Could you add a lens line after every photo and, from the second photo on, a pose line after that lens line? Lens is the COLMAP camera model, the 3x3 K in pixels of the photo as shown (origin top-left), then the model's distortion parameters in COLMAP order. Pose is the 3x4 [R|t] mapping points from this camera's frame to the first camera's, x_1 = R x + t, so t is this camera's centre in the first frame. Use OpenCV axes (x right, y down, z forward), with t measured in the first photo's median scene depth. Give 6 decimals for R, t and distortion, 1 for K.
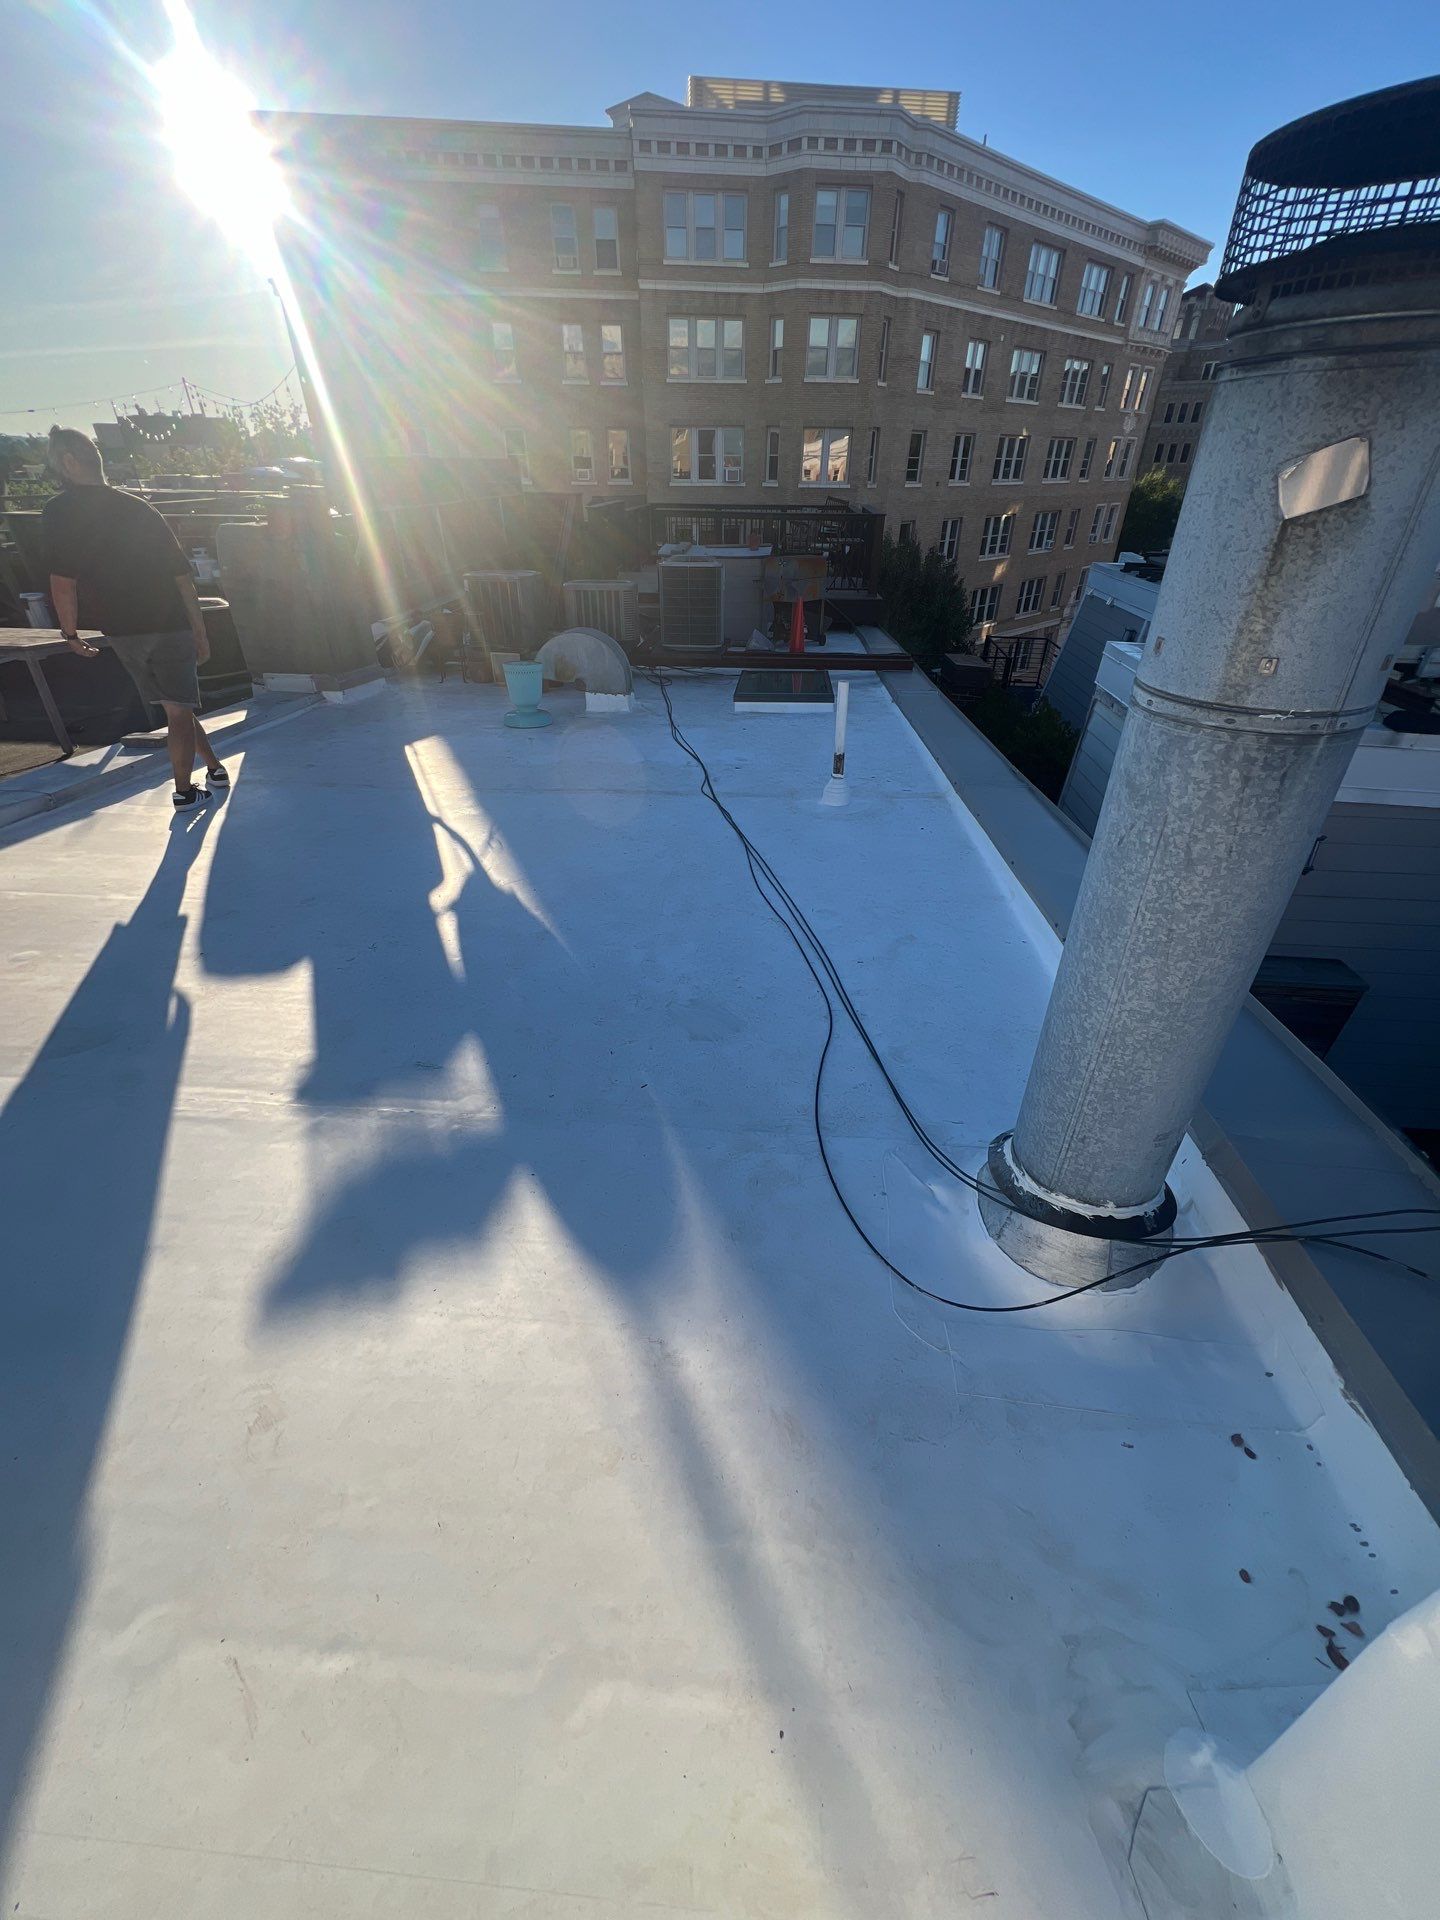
lens RADIAL K [[768.3, 0, 725.9], [0, 768.3, 959.9], [0, 0, 1]] dist [-0.003793, 0.000736]
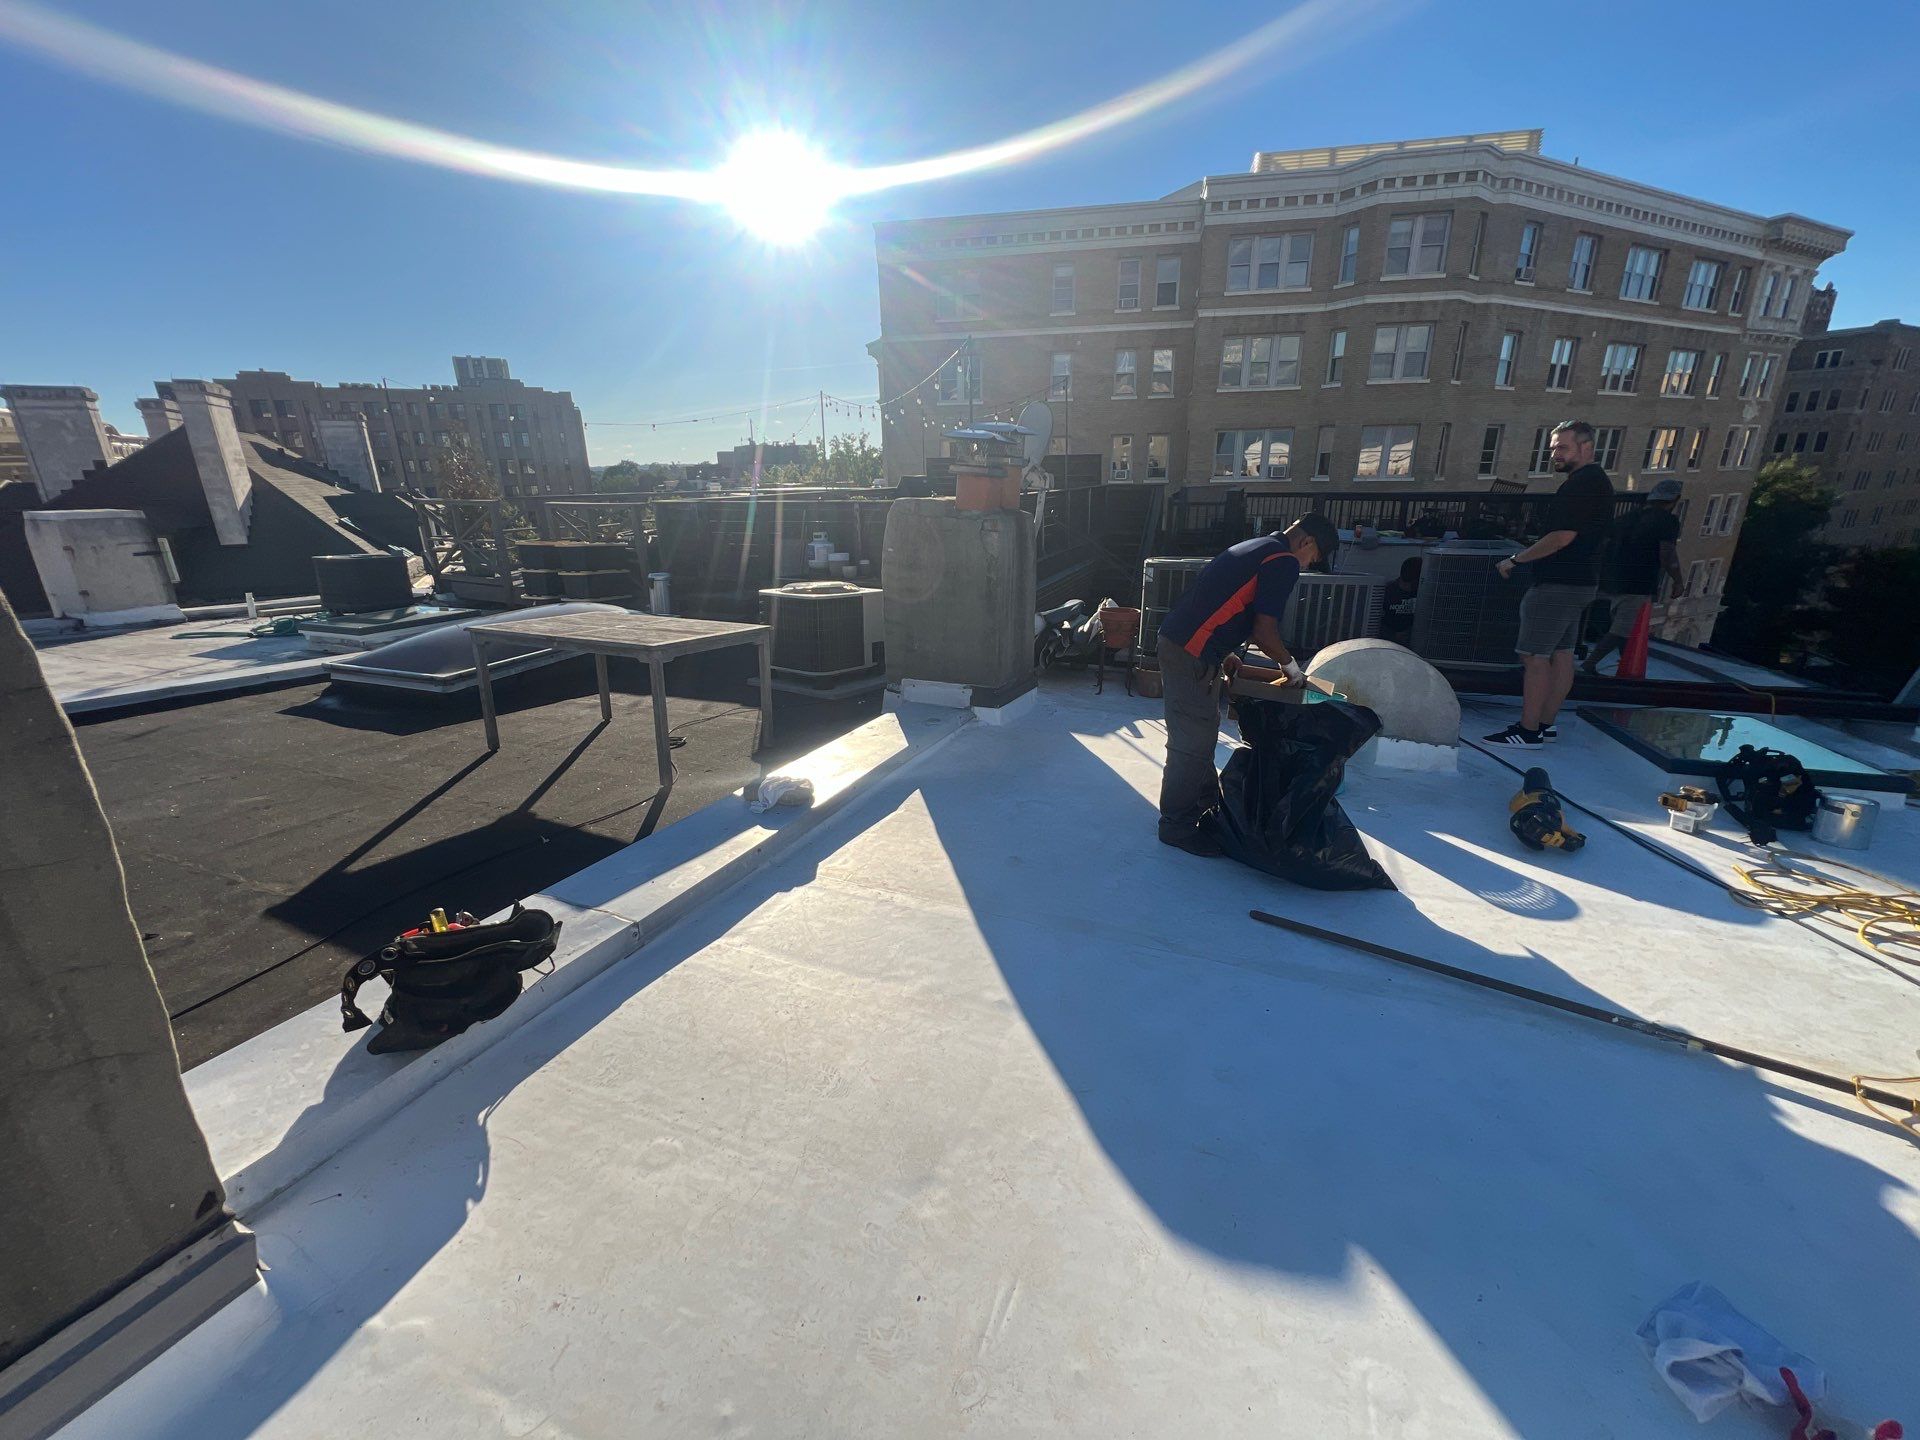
lens RADIAL K [[768.3, 0, 959.6], [0, 768.3, 721.3], [0, 0, 1]] dist [-0.003793, 0.000736]
pose [[0.953838, 0.071705, -0.291636, -0.074772], [-0.144621, 0.960738, -0.236787, -0.037256], [0.263207, 0.268033, 0.926758, 0.074635]]
